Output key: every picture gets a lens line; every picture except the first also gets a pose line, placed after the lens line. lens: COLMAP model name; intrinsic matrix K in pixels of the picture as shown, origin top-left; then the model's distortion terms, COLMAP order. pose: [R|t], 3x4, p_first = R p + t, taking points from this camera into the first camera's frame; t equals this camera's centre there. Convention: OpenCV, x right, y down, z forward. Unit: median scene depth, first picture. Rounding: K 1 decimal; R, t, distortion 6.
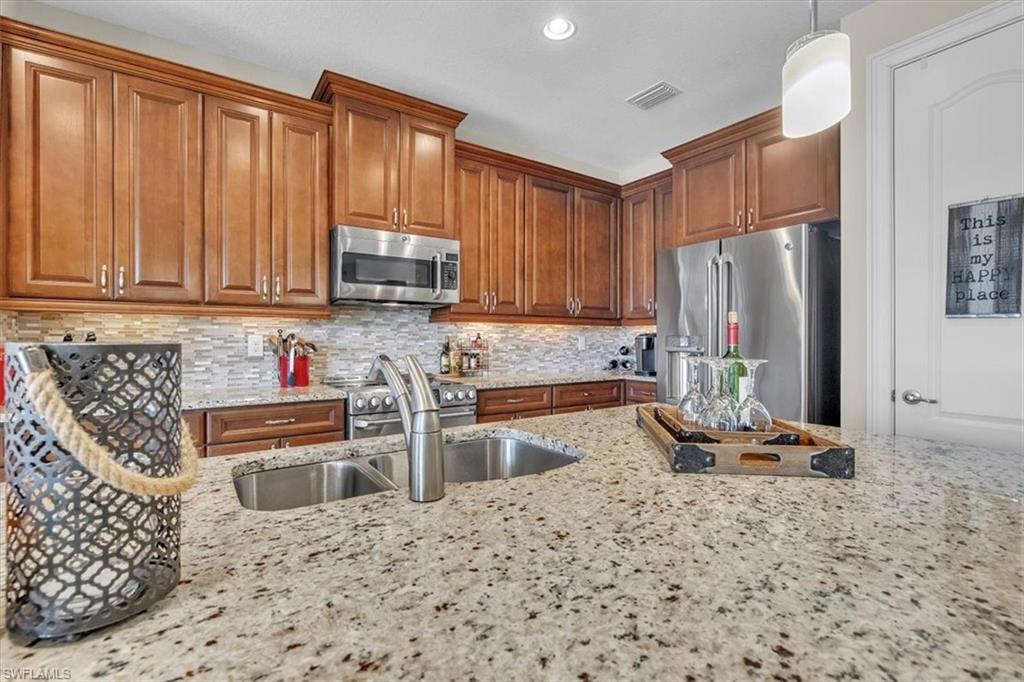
lens RADIAL K [[458.0, 0, 509.4], [0, 458.0, 333.7], [0, 0, 1]] dist [-0.001481, 0.000075]
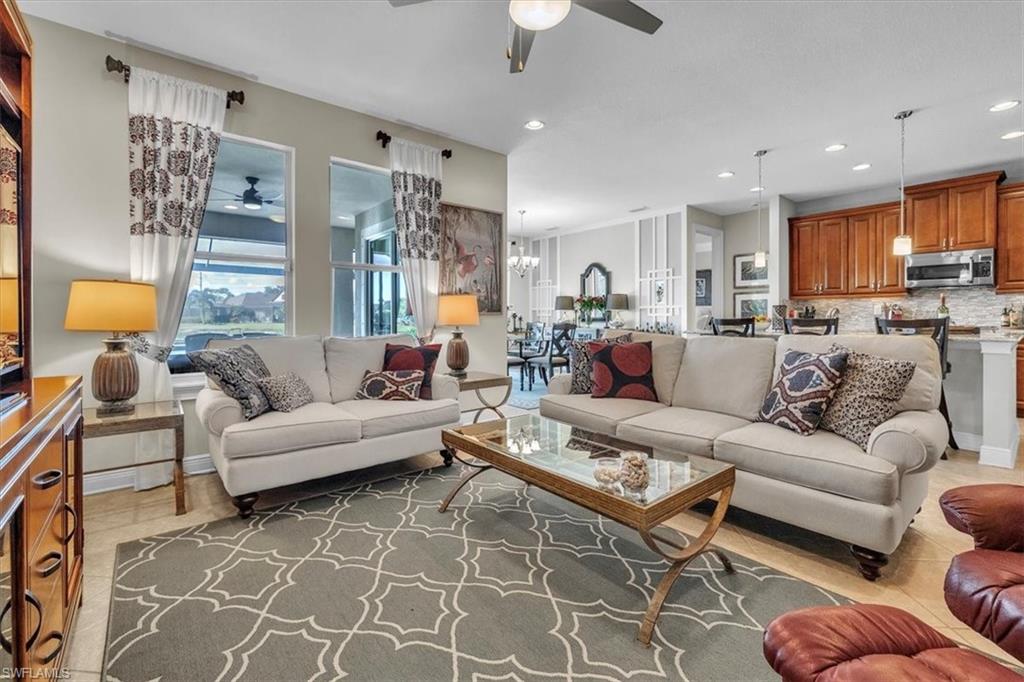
lens RADIAL K [[445.6, 0, 517.0], [0, 445.6, 318.6], [0, 0, 1]] dist [0.000626, 0.000652]
pose [[0.100574, 0.003943, -0.994922, 1.317967], [0.012444, 0.999909, 0.005220, 0.030975], [0.994852, -0.012905, 0.100515, -0.913768]]
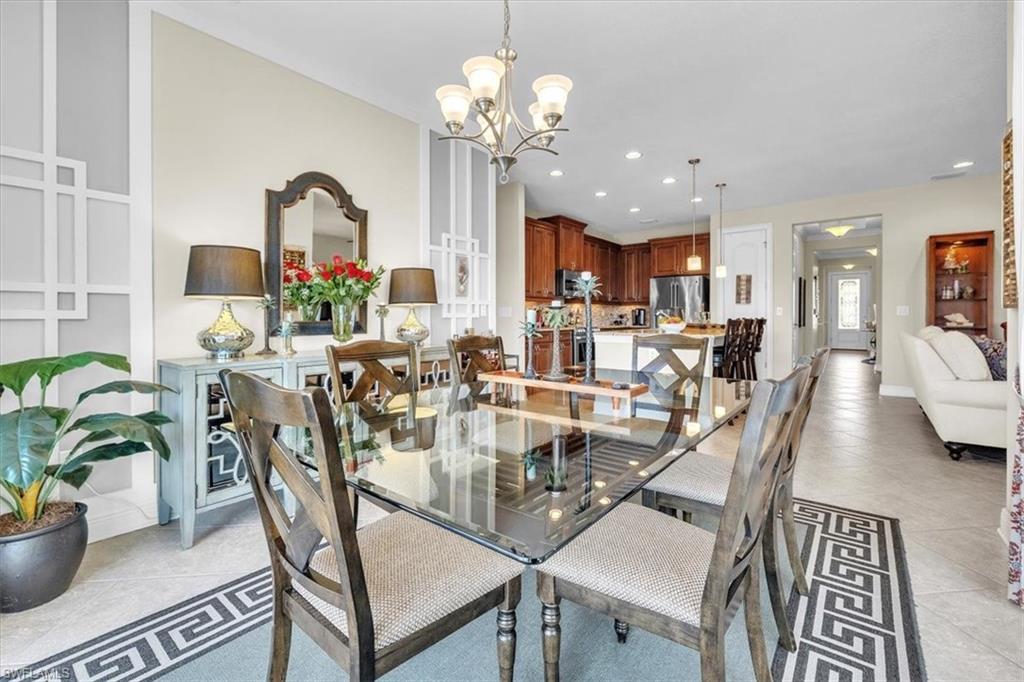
lens RADIAL K [[437.3, 0, 516.7], [0, 437.3, 319.2], [0, 0, 1]] dist [0.002568, 0.000403]
pose [[0.954242, -0.003411, 0.299018, -1.197657], [-0.001574, 0.999864, 0.016428, 0.021131], [-0.299033, -0.016147, 0.954106, -1.234639]]
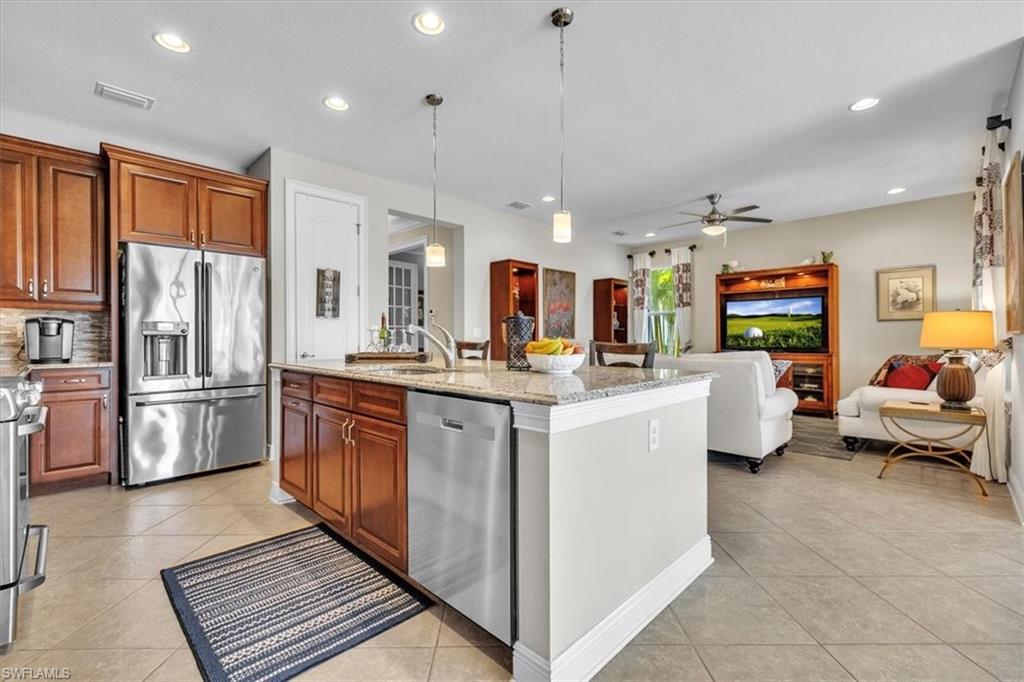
lens RADIAL K [[441.9, 0, 513.2], [0, 441.9, 337.4], [0, 0, 1]] dist [0.003201, 0.000662]
pose [[-0.196076, 0.002265, 0.980586, -0.861466], [-0.005793, 0.999977, -0.003468, 0.040637], [-0.980571, -0.006361, -0.196059, 0.306866]]
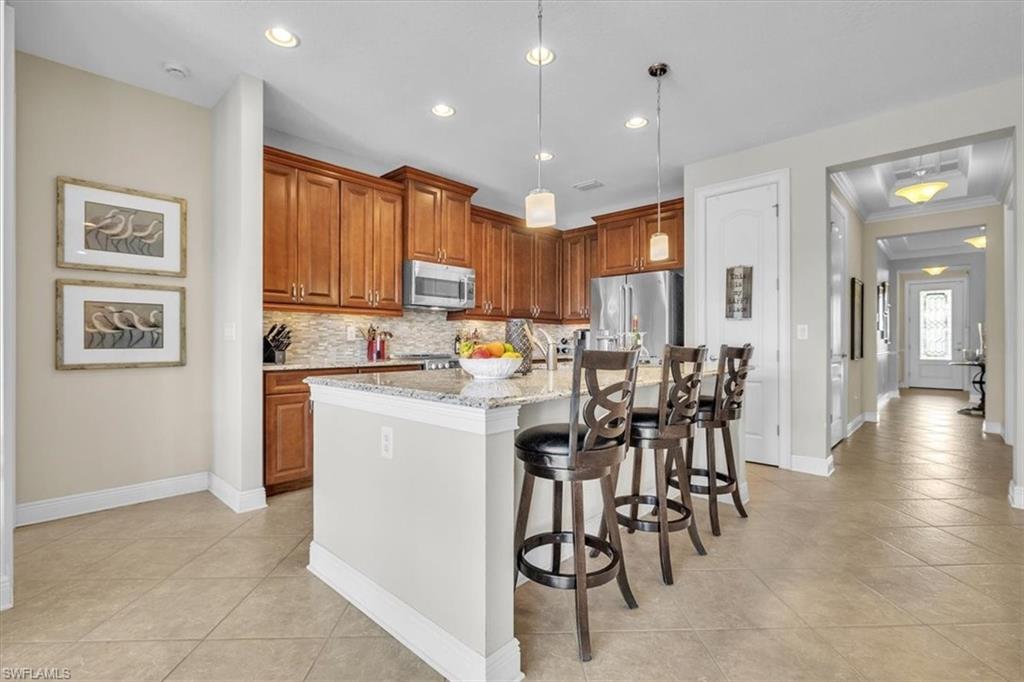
lens RADIAL K [[463.5, 0, 515.4], [0, 463.5, 341.5], [0, 0, 1]] dist [-0.001374, -0.000044]
pose [[0.976166, 0.000168, 0.217026, -0.305710], [-0.002279, 0.999952, 0.009477, 0.031624], [-0.217014, -0.009746, 0.976120, -0.580338]]
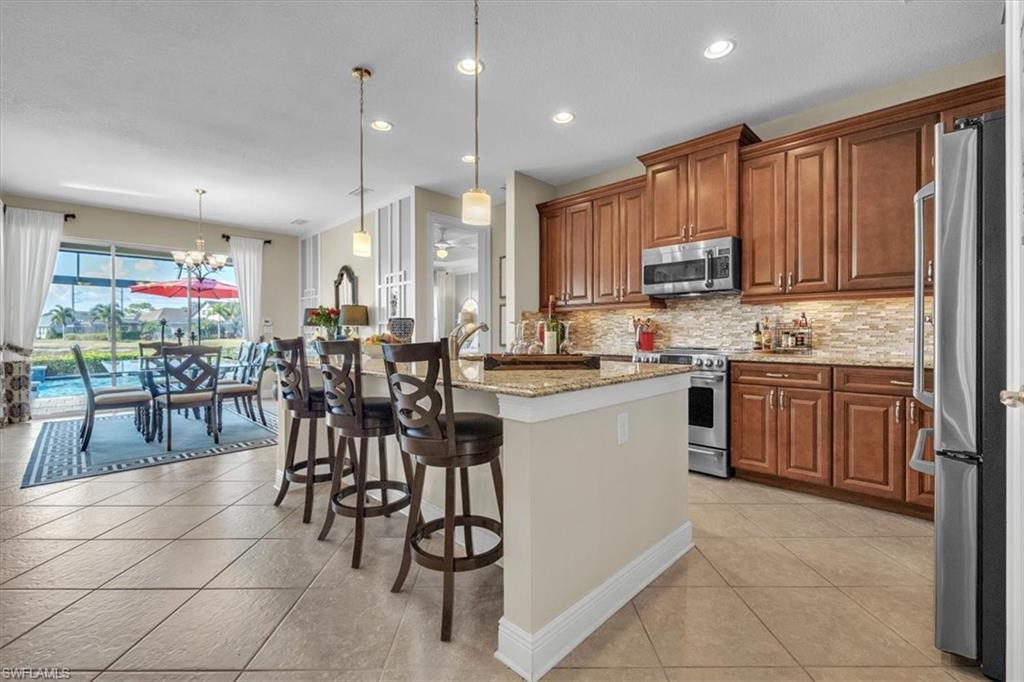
lens RADIAL K [[435.2, 0, 509.2], [0, 435.2, 330.0], [0, 0, 1]] dist [0.000320, 0.000629]
pose [[0.190174, -0.007609, -0.981721, 0.848526], [0.012450, 0.999908, -0.005338, 0.038660], [0.981671, -0.011207, 0.190251, 0.199737]]
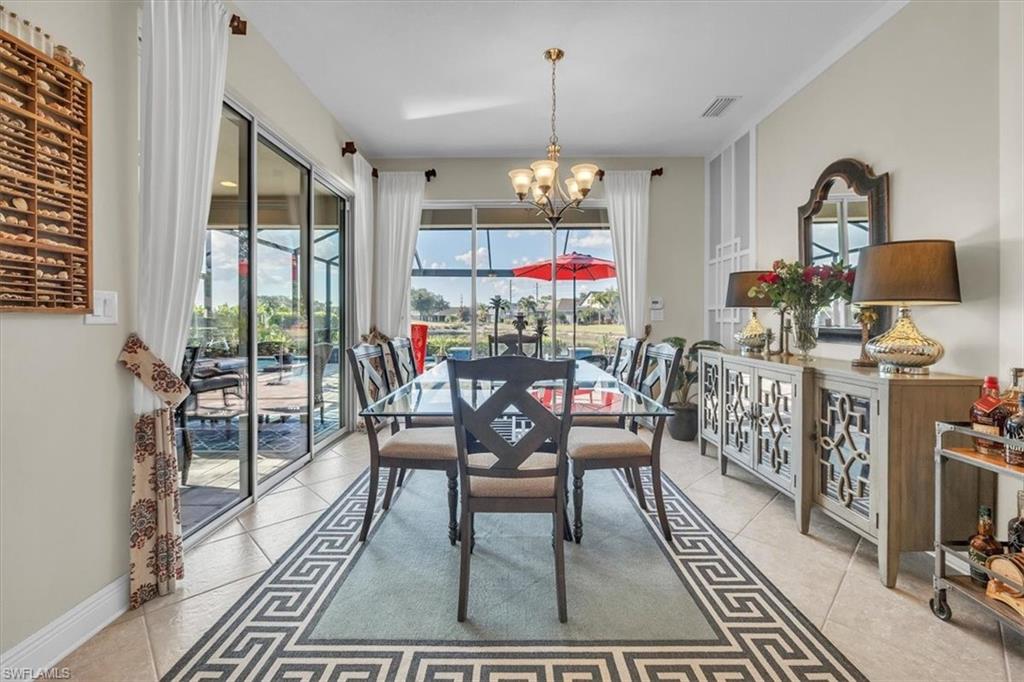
lens RADIAL K [[435.2, 0, 509.2], [0, 435.2, 330.0], [0, 0, 1]] dist [0.000320, 0.000629]
pose [[-0.566944, 0.018485, -0.823549, -0.235178], [0.007048, 0.999820, 0.017590, 0.027346], [0.823726, 0.004168, -0.566972, -0.215098]]
